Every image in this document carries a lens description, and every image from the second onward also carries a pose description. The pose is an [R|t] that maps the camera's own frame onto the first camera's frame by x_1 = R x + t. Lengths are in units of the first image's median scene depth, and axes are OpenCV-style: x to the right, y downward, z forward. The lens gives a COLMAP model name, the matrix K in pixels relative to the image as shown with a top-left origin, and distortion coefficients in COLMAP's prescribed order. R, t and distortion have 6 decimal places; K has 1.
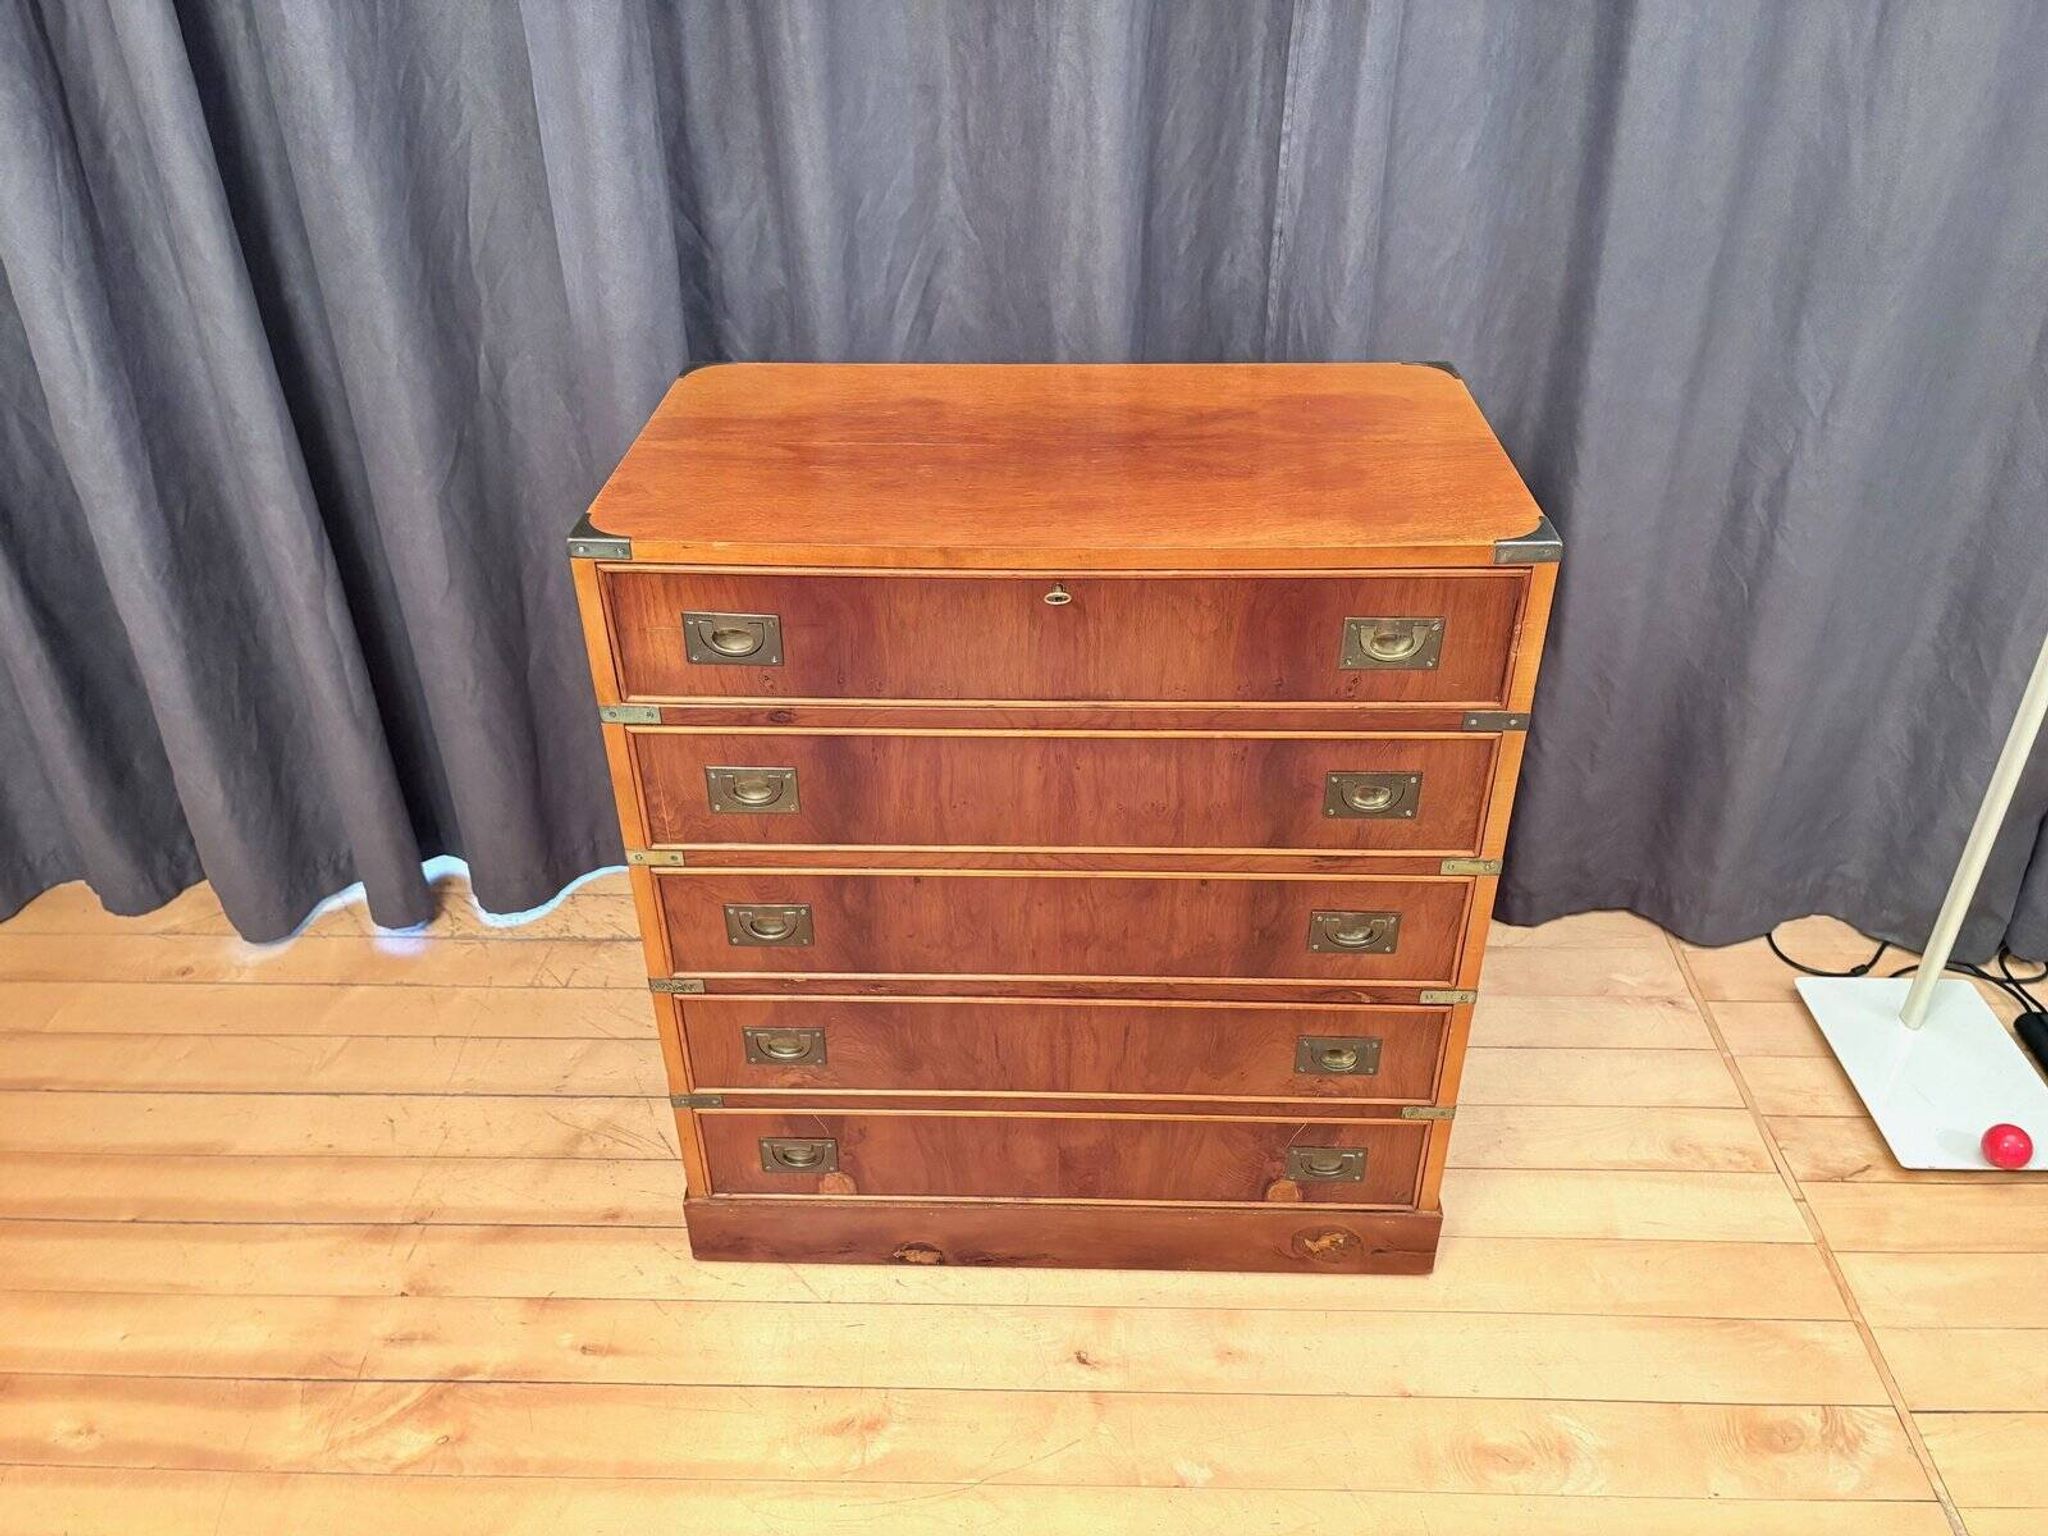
lens RADIAL K [[1574.0, 0, 1038.0], [0, 1574.0, 787.7], [0, 0, 1]] dist [0.034873, -0.047437]
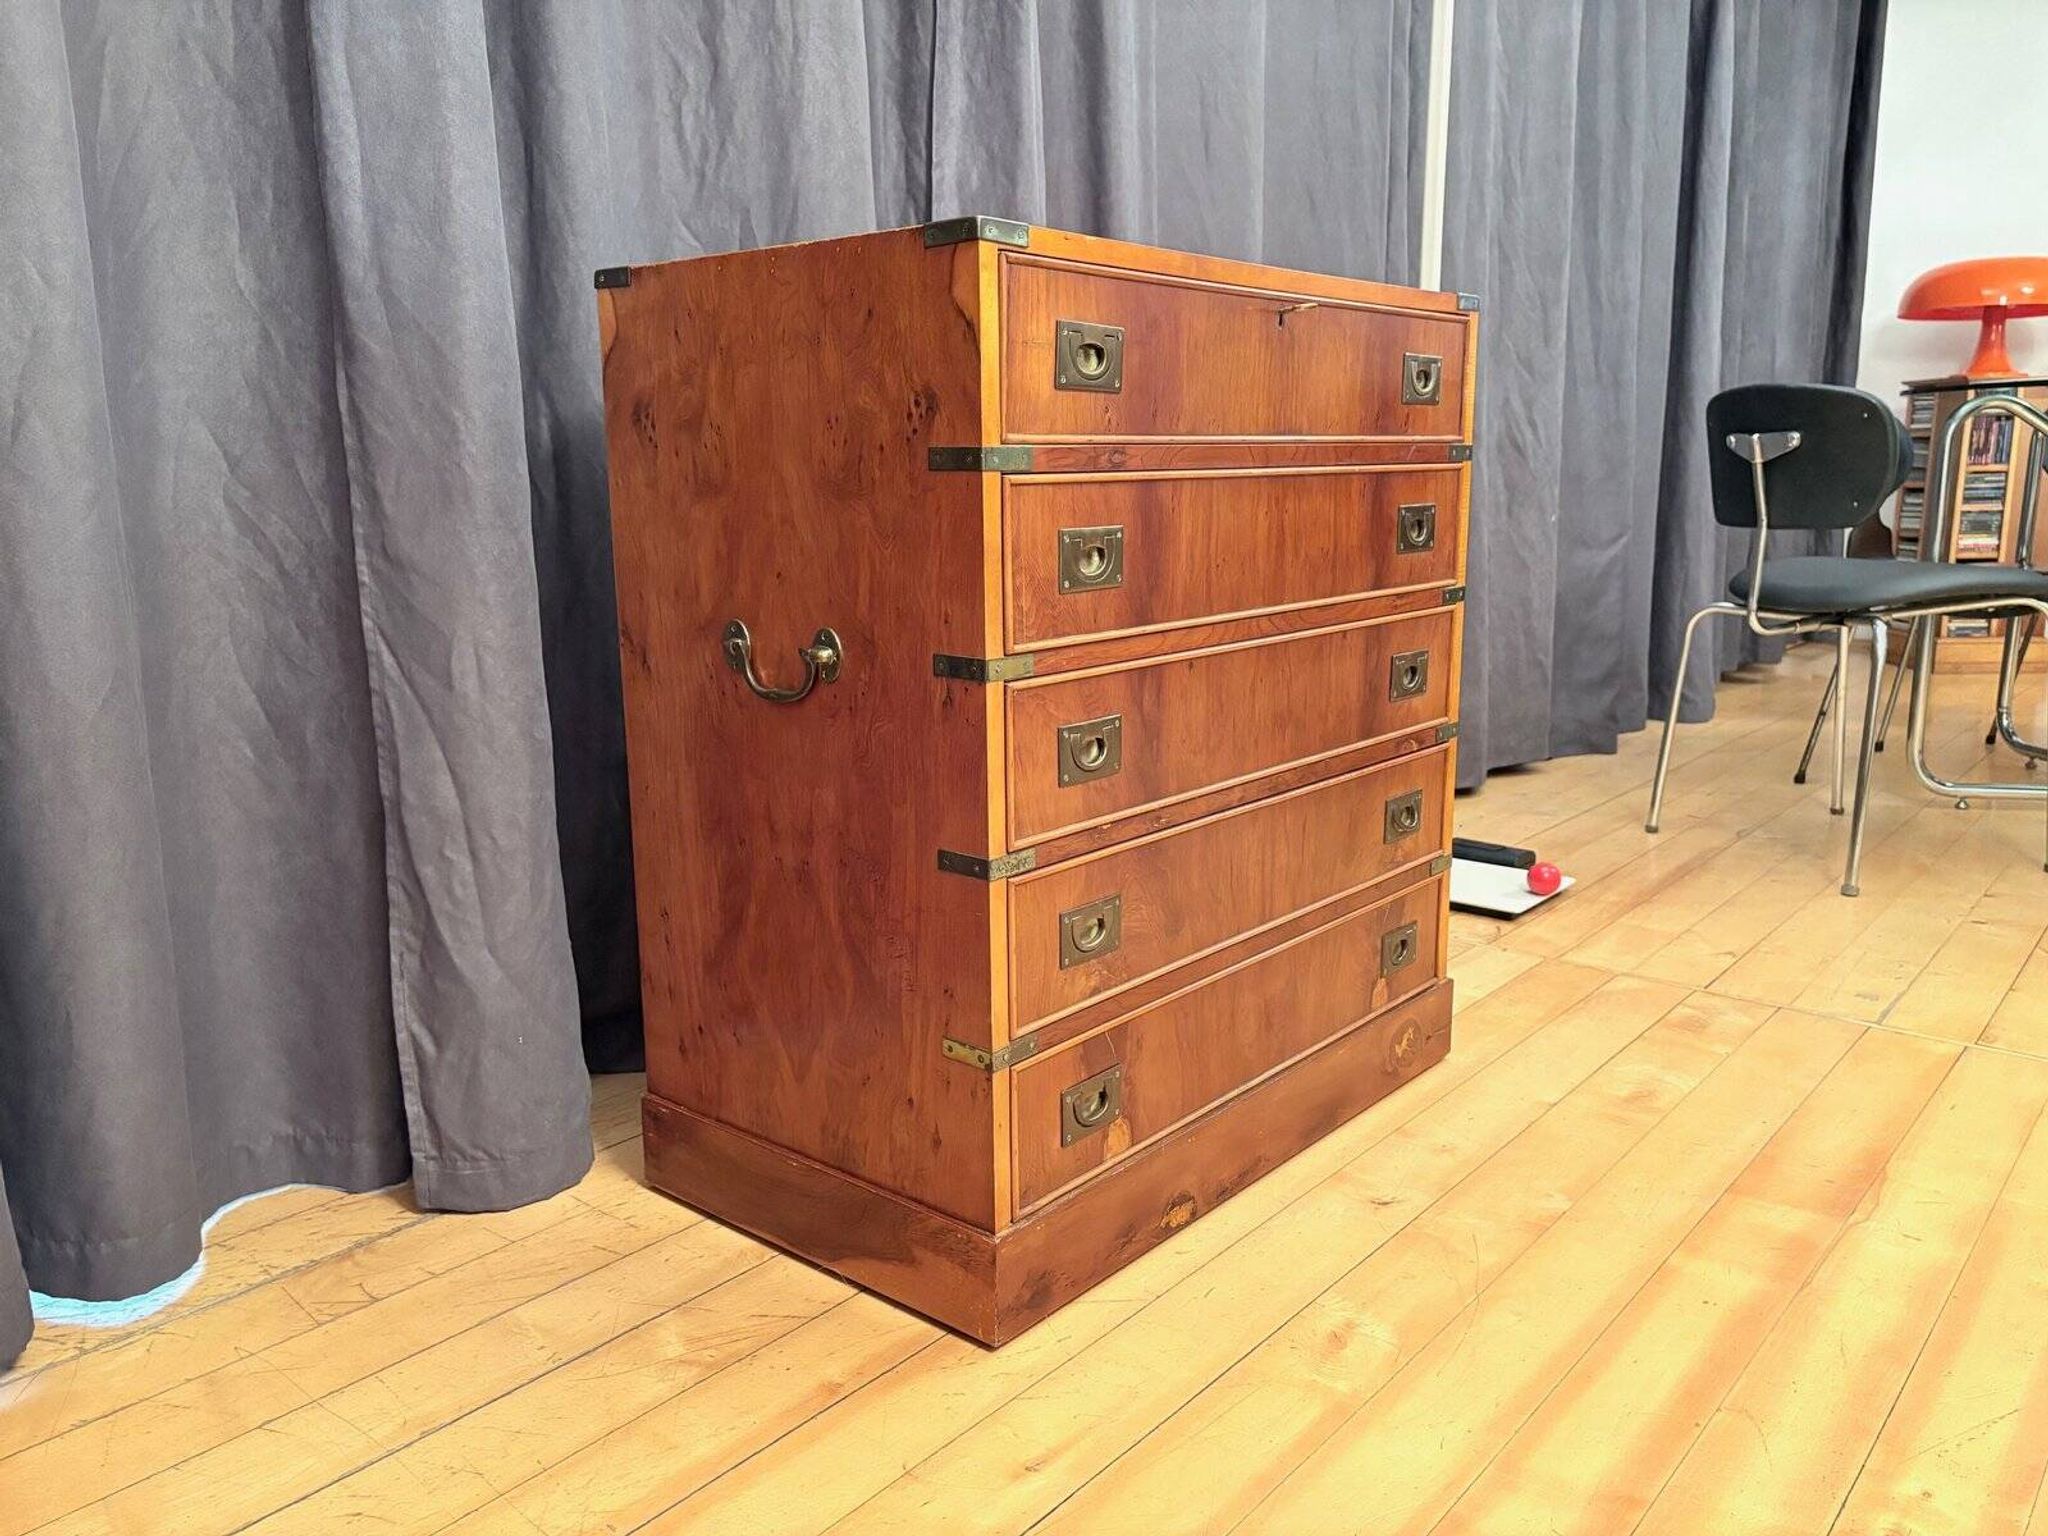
lens RADIAL K [[1574.0, 0, 1031.4], [0, 1574.0, 781.6], [0, 0, 1]] dist [0.034873, -0.047437]
pose [[0.622901, -0.157594, 0.766263, -0.768781], [0.430653, 0.886801, -0.167696, 0.210719], [-0.653094, 0.434452, 0.620258, 0.456693]]
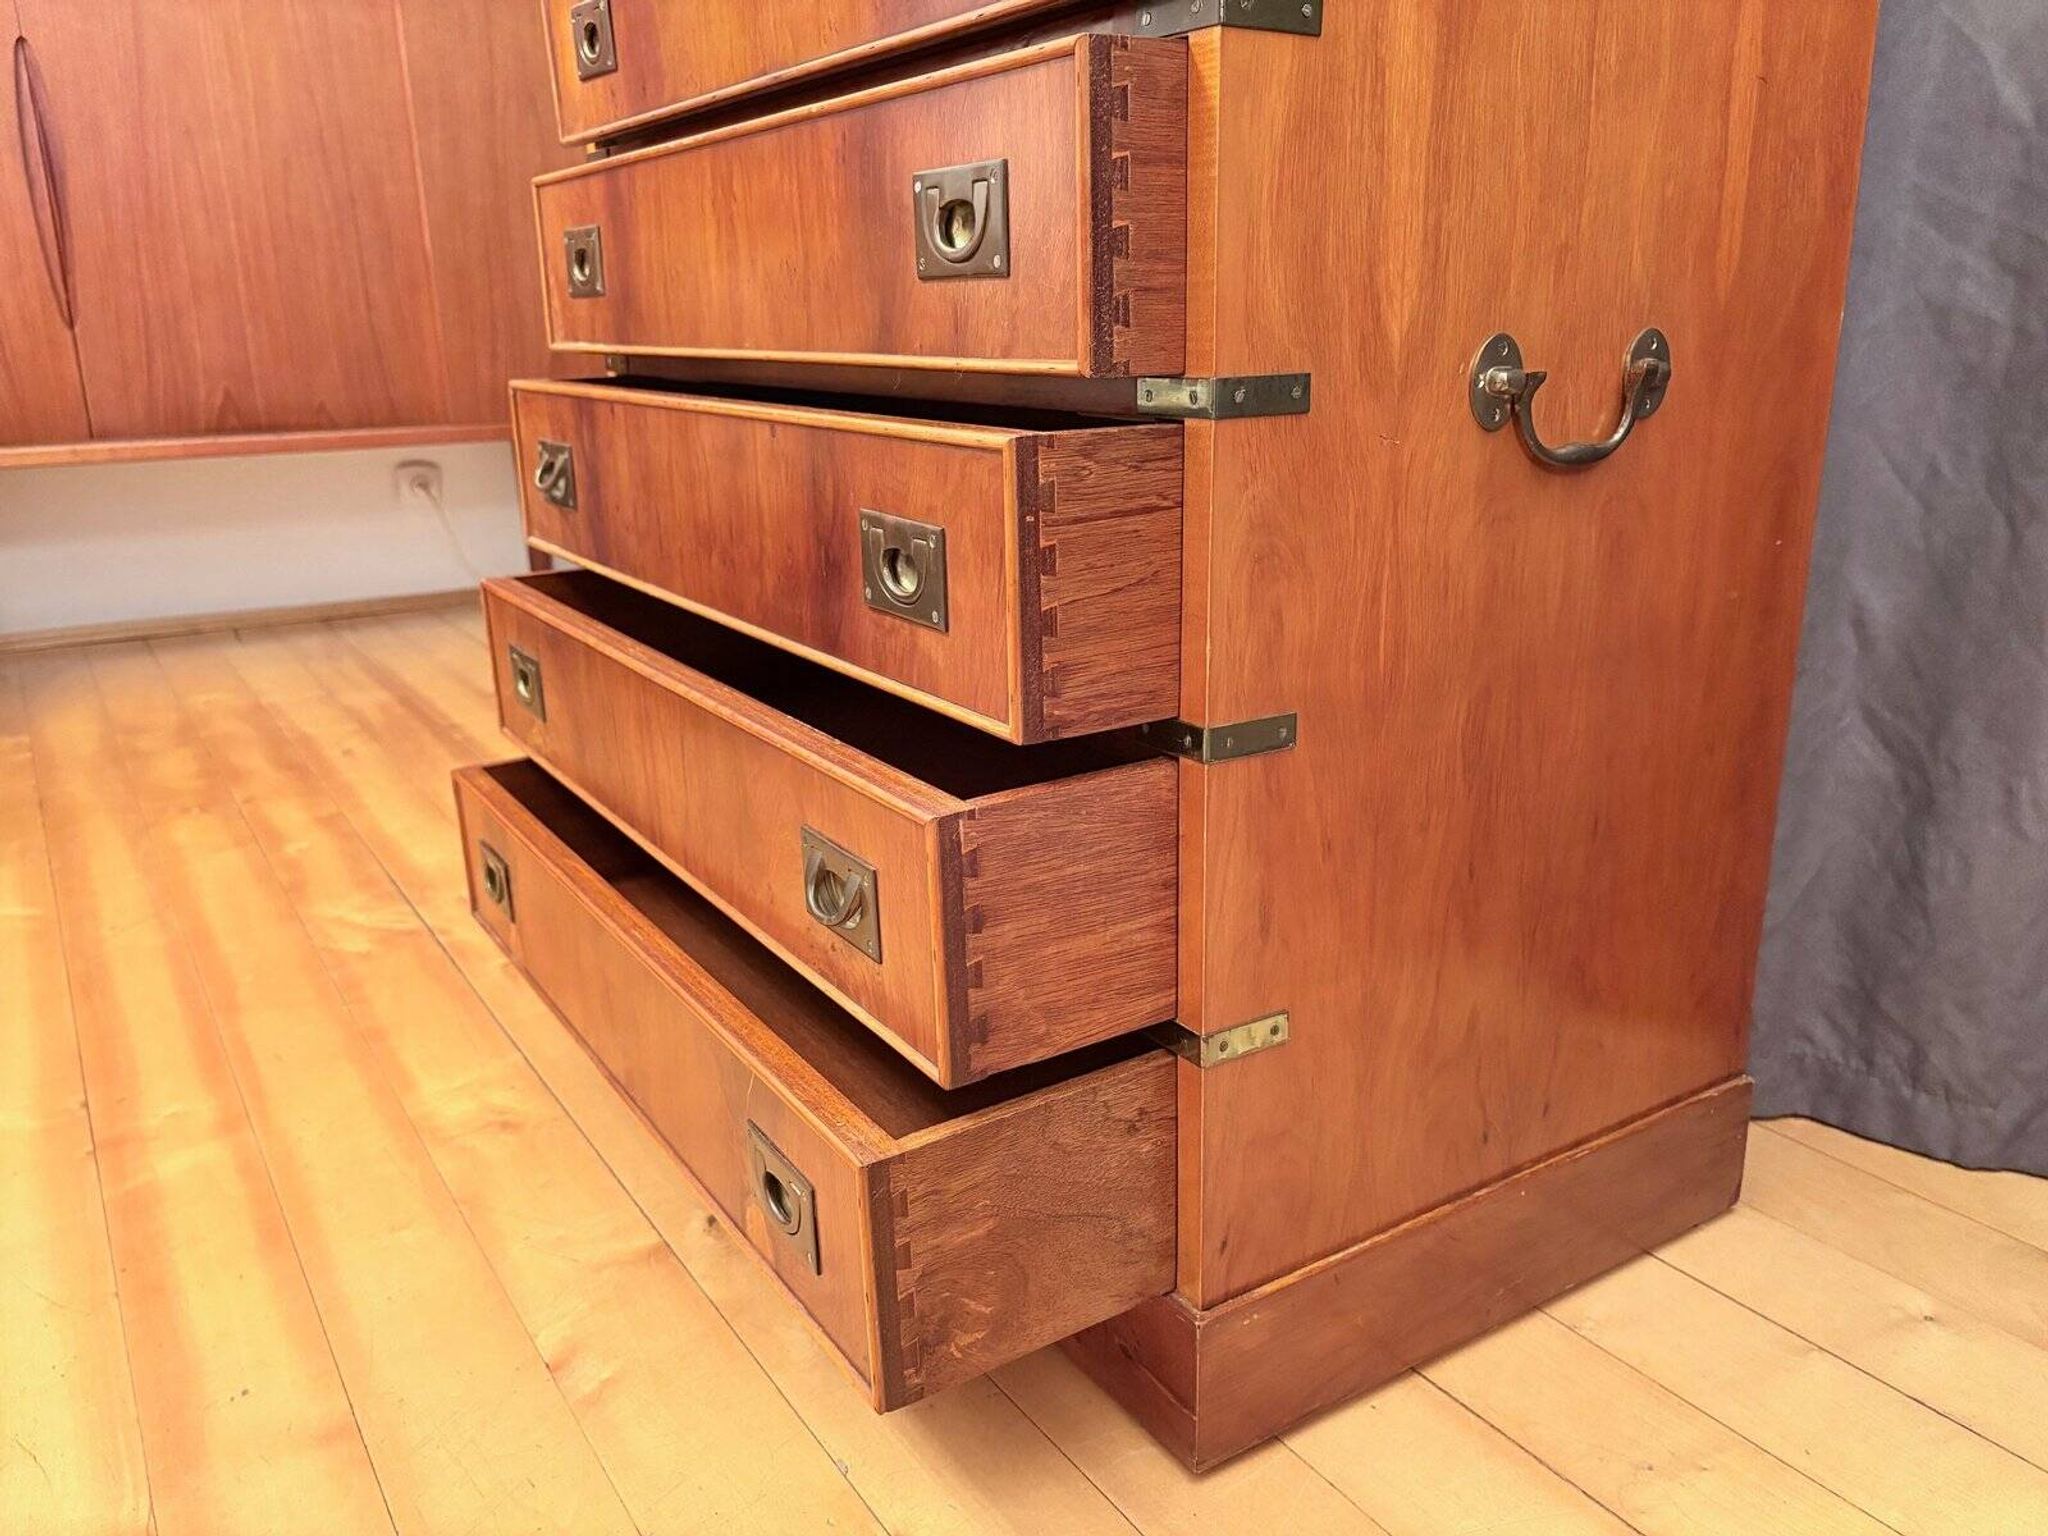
lens RADIAL K [[1574.0, 0, 1021.7], [0, 1574.0, 782.2], [0, 0, 1]] dist [0.034873, -0.047437]
pose [[0.558499, 0.236148, -0.795181, 0.577185], [-0.439819, 0.897080, -0.042499, 0.172721], [0.703305, 0.373472, 0.604881, 0.628514]]
